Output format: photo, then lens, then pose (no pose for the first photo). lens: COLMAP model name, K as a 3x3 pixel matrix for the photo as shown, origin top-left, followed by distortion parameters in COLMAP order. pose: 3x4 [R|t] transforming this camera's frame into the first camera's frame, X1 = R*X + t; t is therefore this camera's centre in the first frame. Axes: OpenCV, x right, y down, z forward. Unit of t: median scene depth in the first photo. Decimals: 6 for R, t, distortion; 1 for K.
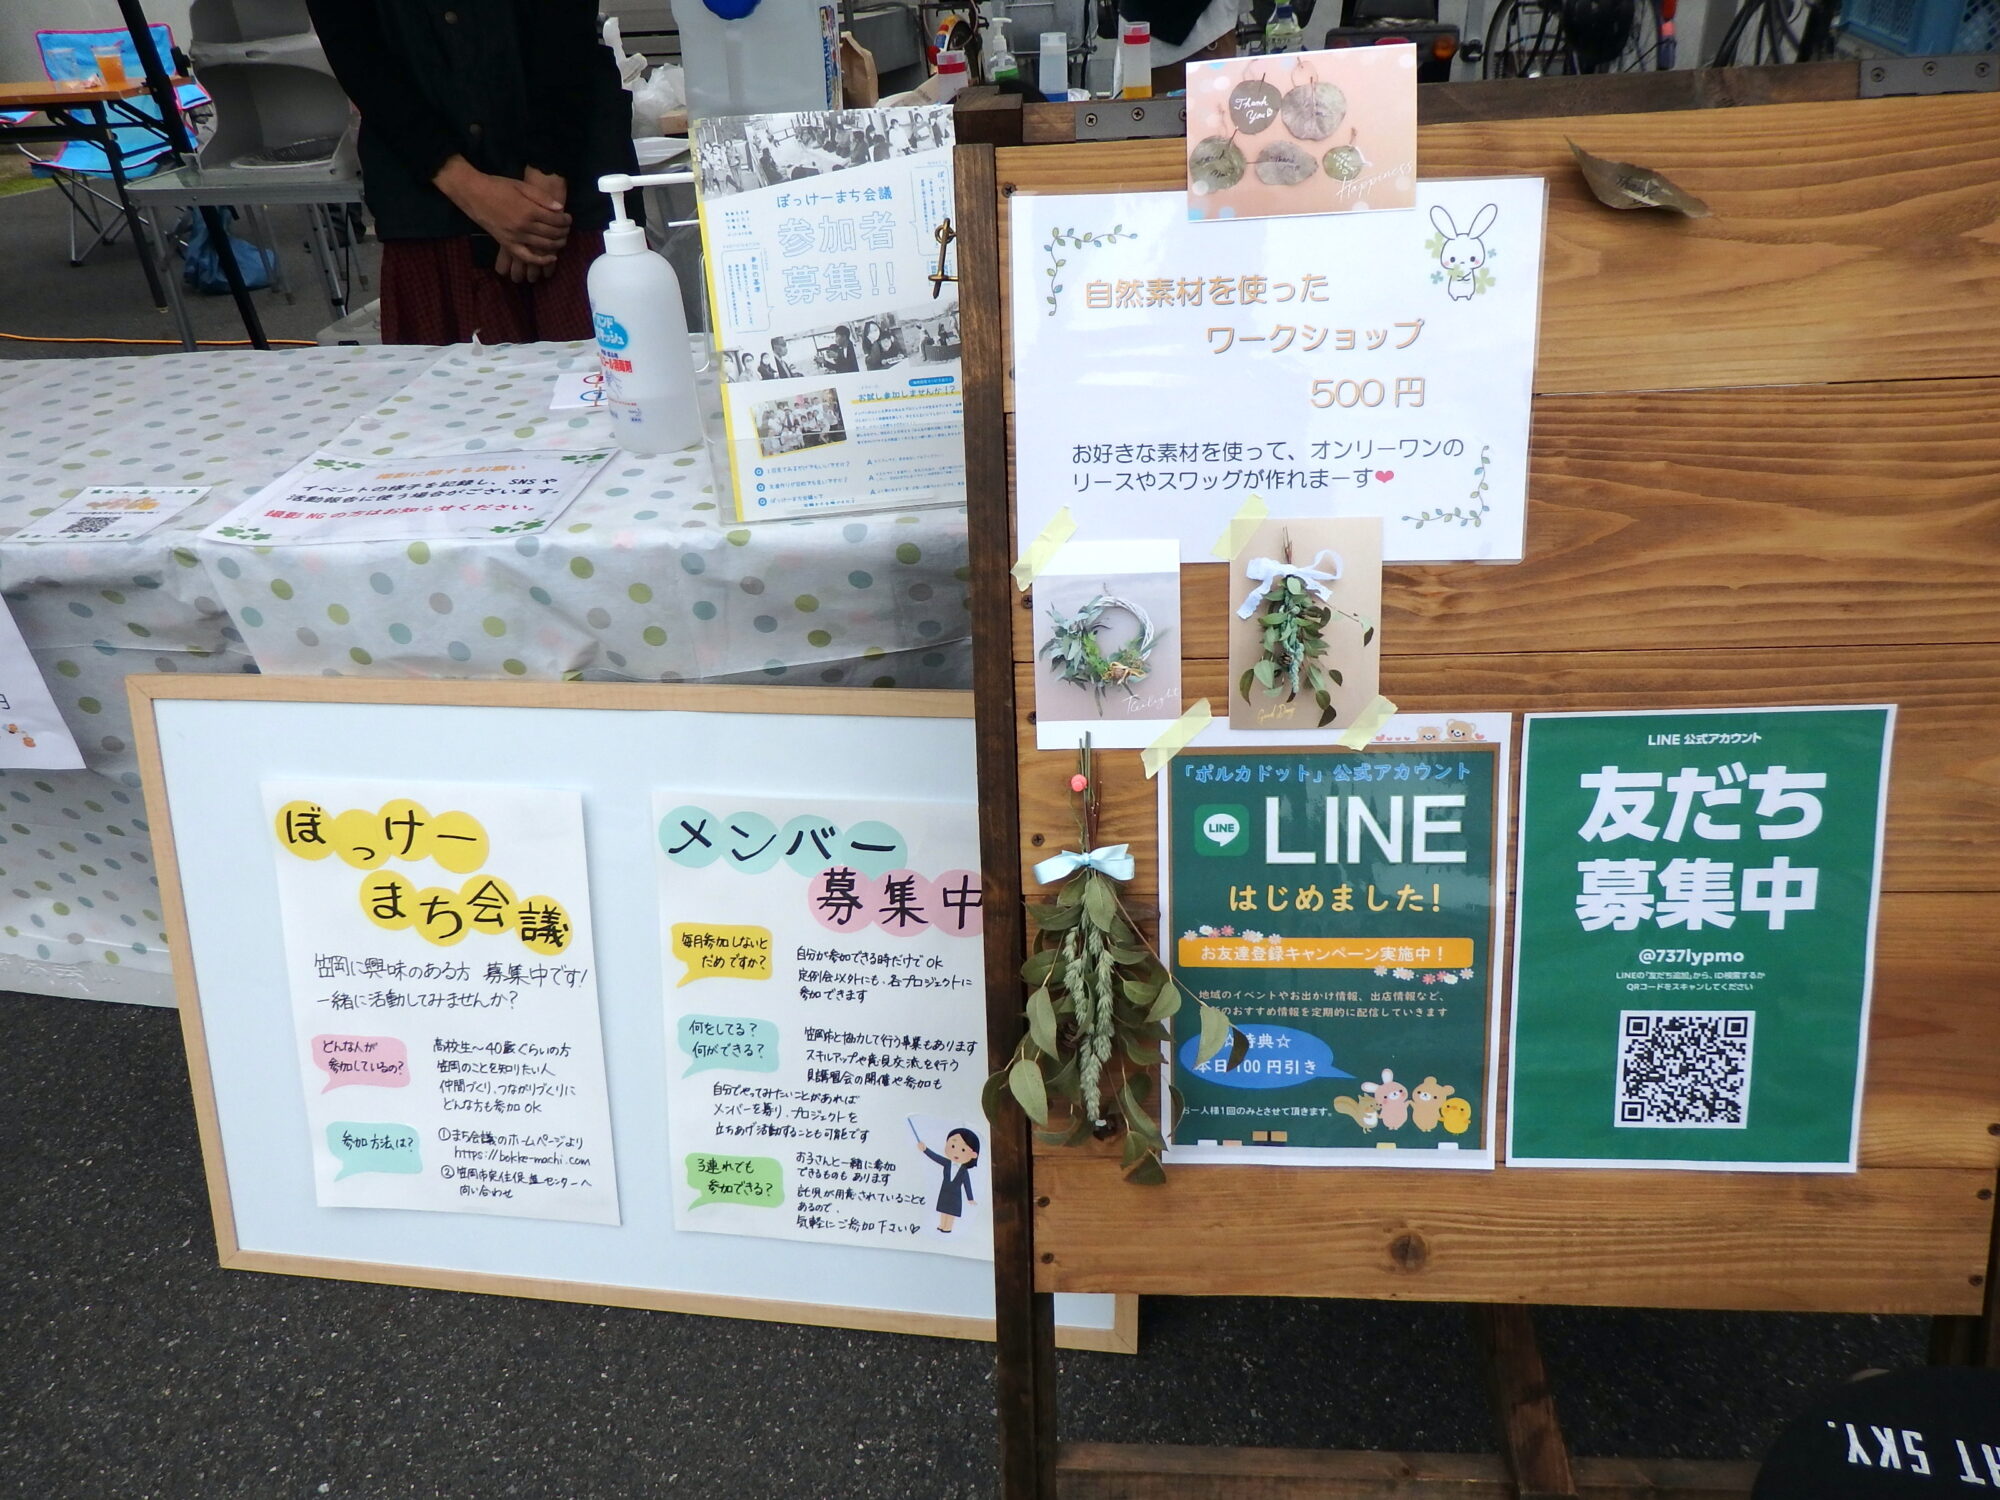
lens RADIAL K [[1510.2, 0, 1000.0], [0, 1510.2, 750.0], [0, 0, 1]] dist [0.000679, 0.009427]
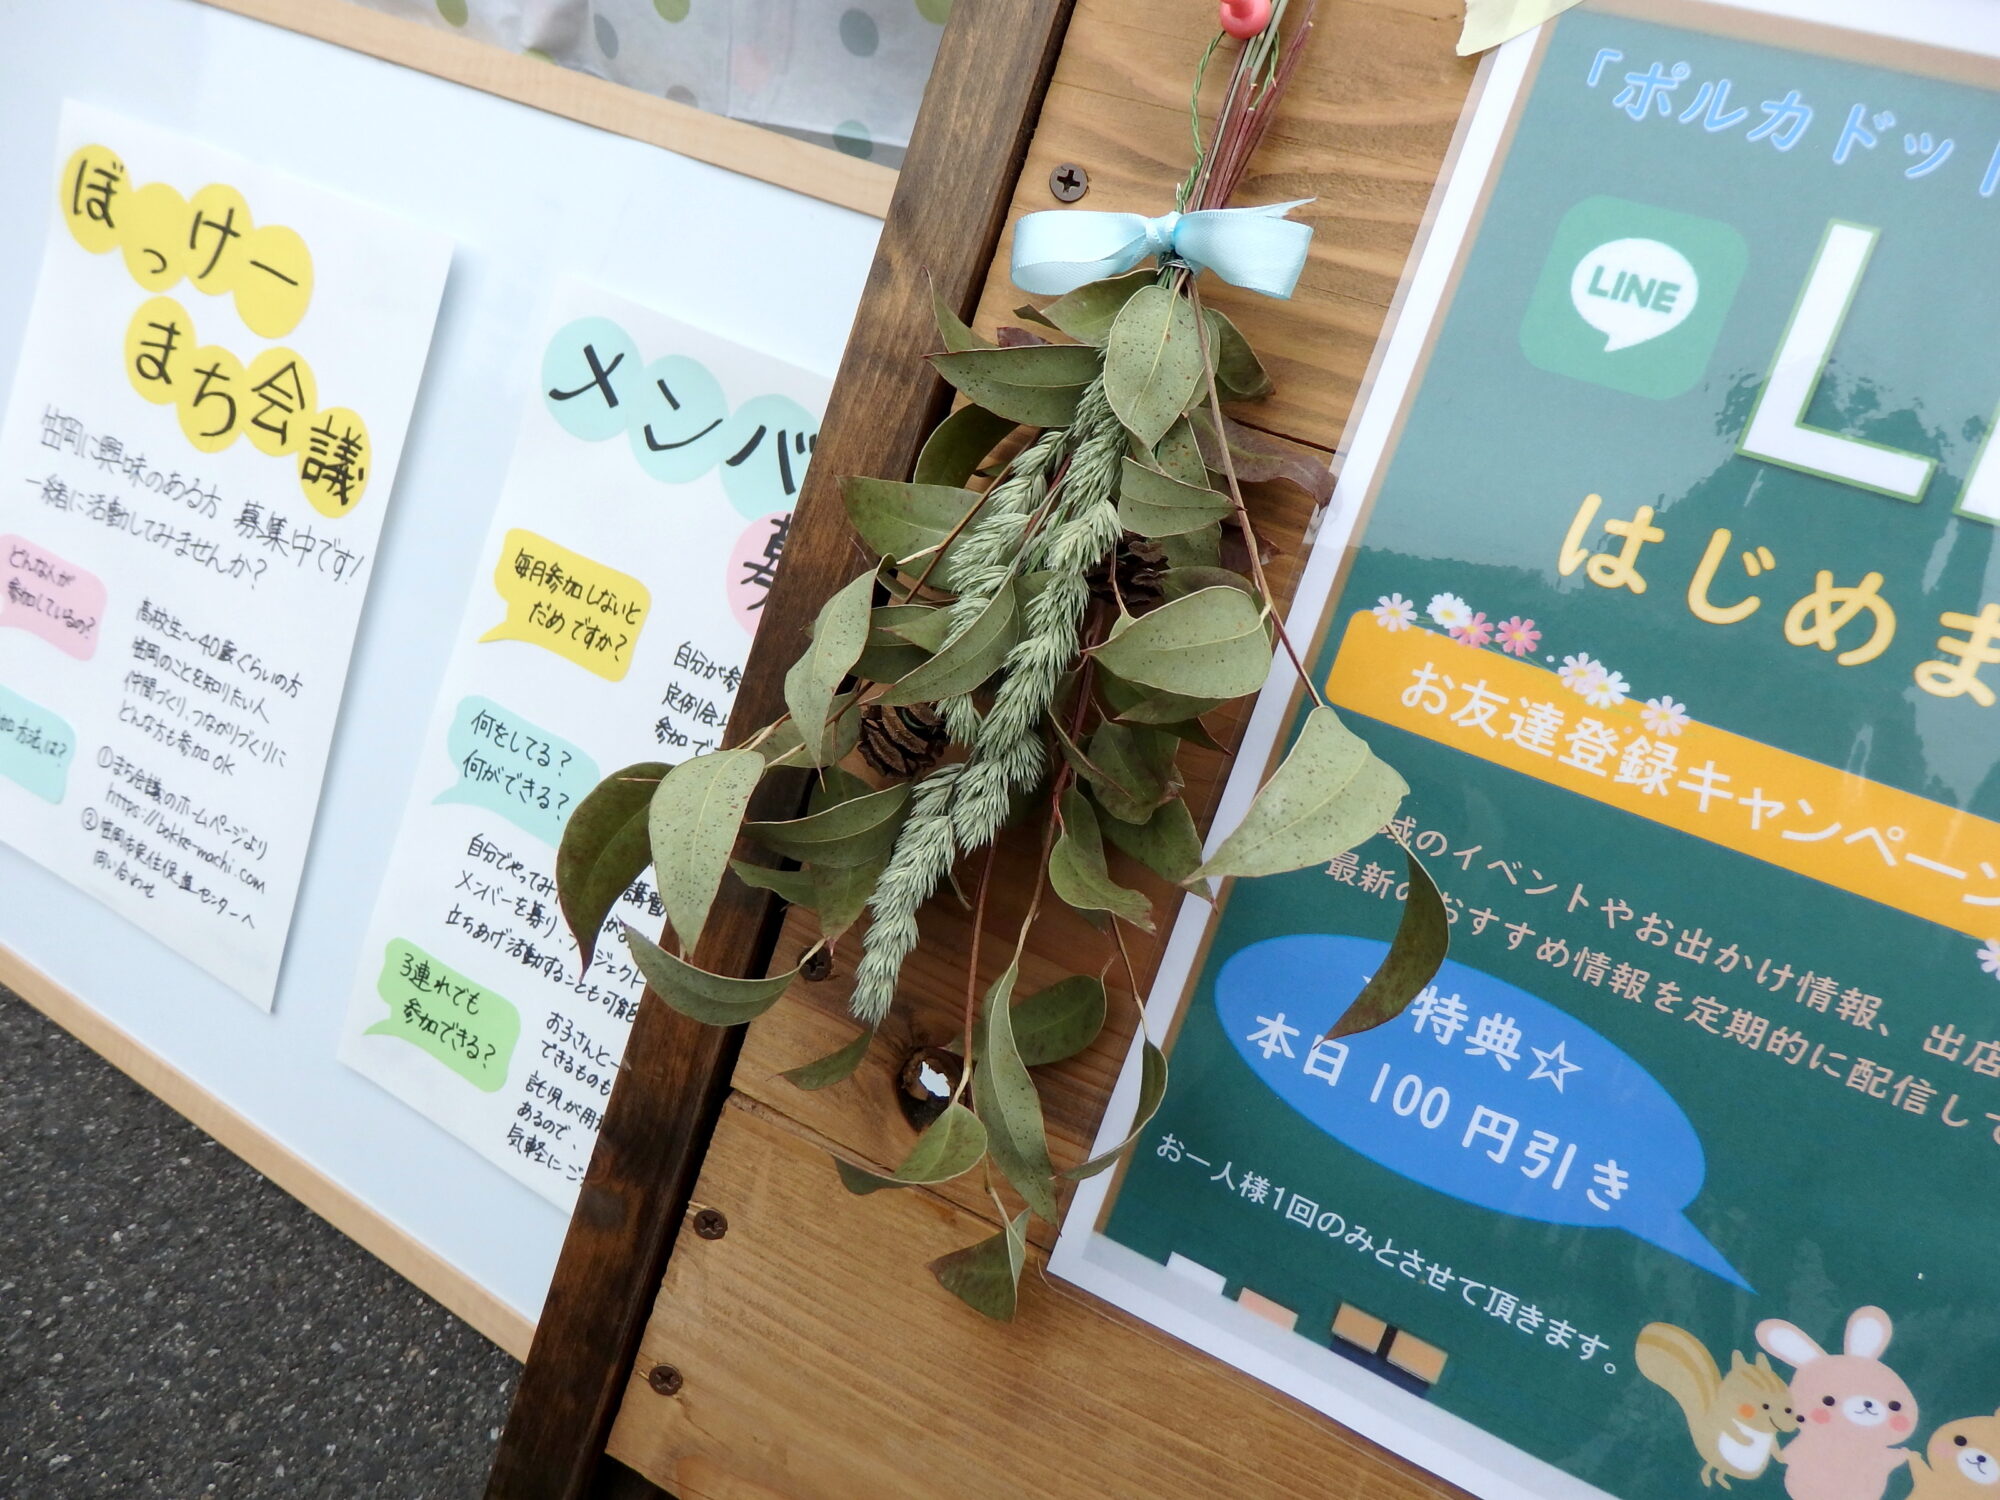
lens RADIAL K [[1510.2, 0, 1000.0], [0, 1510.2, 750.0], [0, 0, 1]] dist [0.000679, 0.009427]
pose [[0.899677, 0.379201, -0.216307, 0.094824], [-0.395926, 0.917481, -0.038350, 0.139308], [0.183915, 0.120144, 0.975572, 0.496102]]
